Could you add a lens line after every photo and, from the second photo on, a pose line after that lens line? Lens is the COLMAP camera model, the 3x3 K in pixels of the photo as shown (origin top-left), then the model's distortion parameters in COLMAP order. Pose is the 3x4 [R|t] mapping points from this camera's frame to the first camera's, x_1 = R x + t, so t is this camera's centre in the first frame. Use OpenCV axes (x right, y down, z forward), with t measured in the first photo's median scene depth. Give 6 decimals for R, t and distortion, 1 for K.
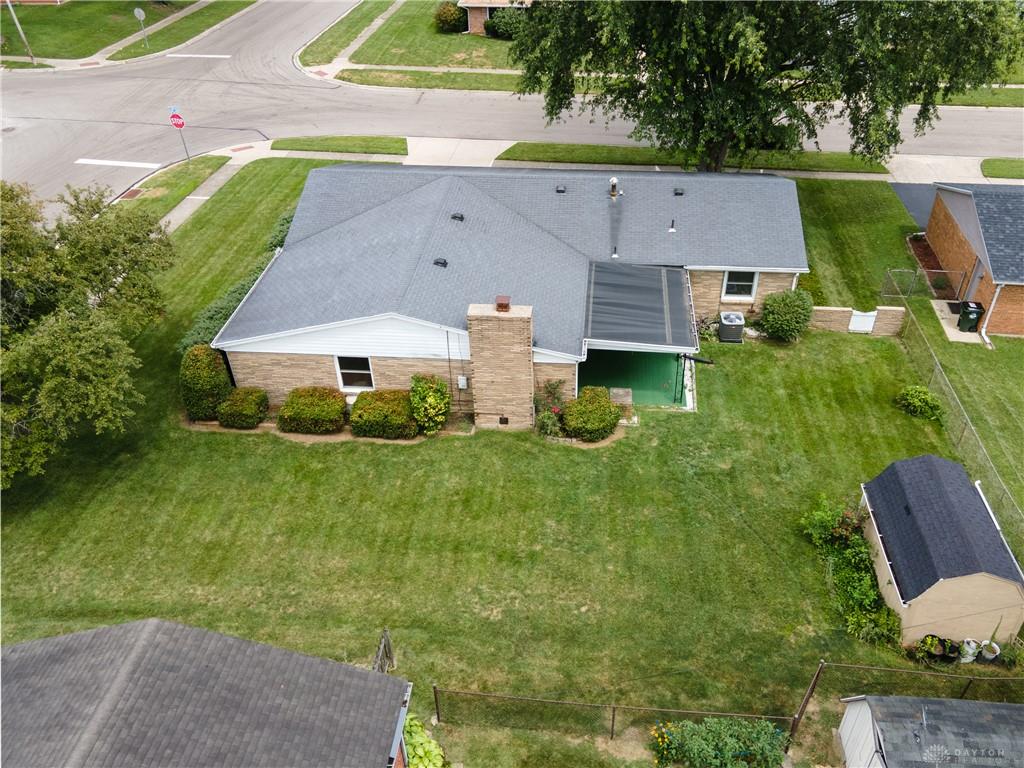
lens RADIAL K [[827.4, 0, 556.1], [0, 827.4, 381.7], [0, 0, 1]] dist [0.049614, 0.001198]
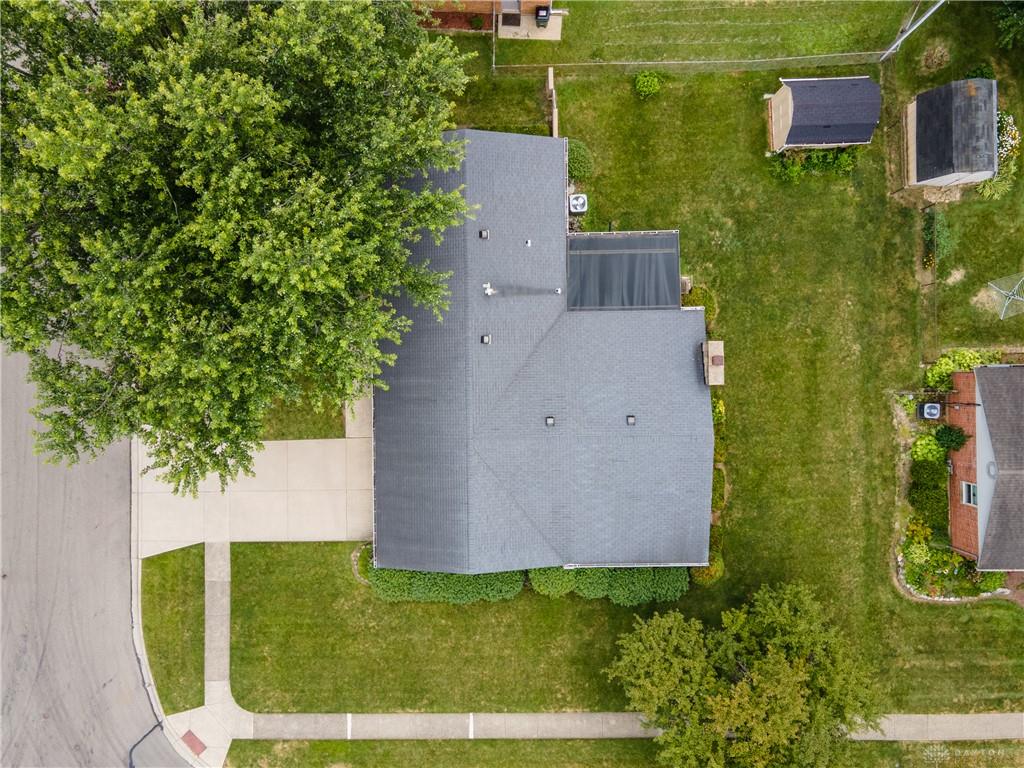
lens RADIAL K [[760.6, 0, 512.0], [0, 760.6, 384.0], [0, 0, 1]] dist [0.048060, 0.009132]
pose [[-0.082349, -0.996602, -0.001749, -0.058241], [0.585534, -0.049802, 0.809117, -1.098573], [-0.806454, 0.065606, 0.587645, 0.390856]]
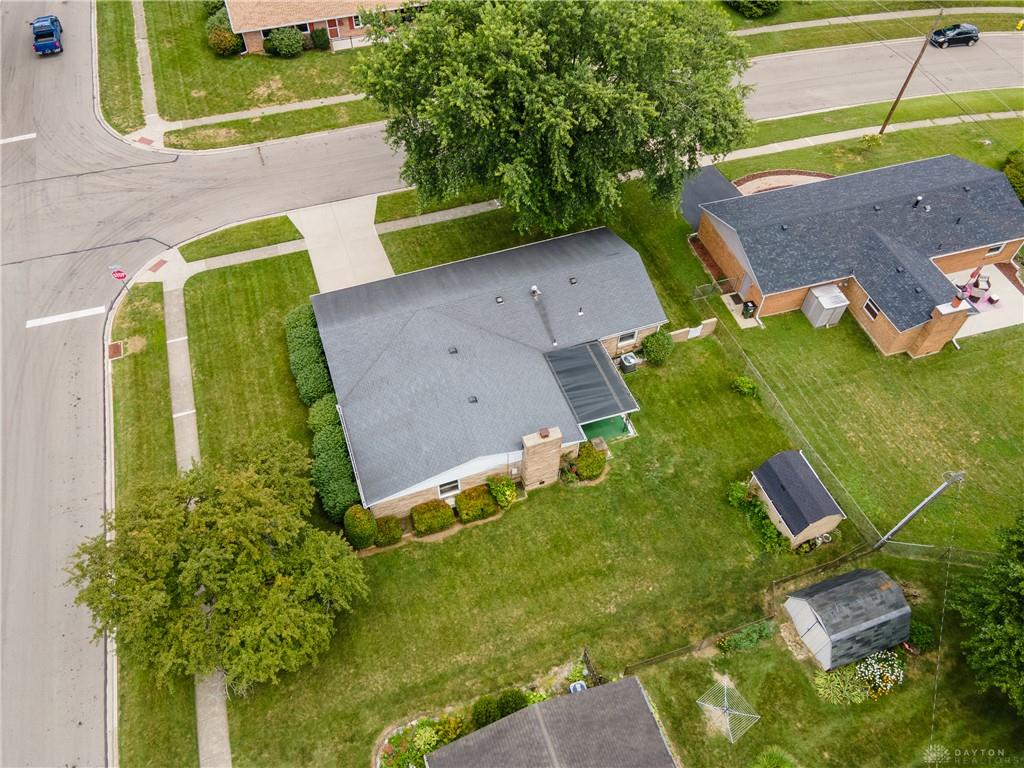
lens RADIAL K [[760.6, 0, 512.0], [0, 760.6, 384.0], [0, 0, 1]] dist [0.048060, 0.009132]
pose [[0.917368, -0.311997, 0.247170, -0.369733], [0.232771, 0.924223, 0.302703, -0.521728], [-0.322883, -0.220156, 0.920477, -0.291401]]
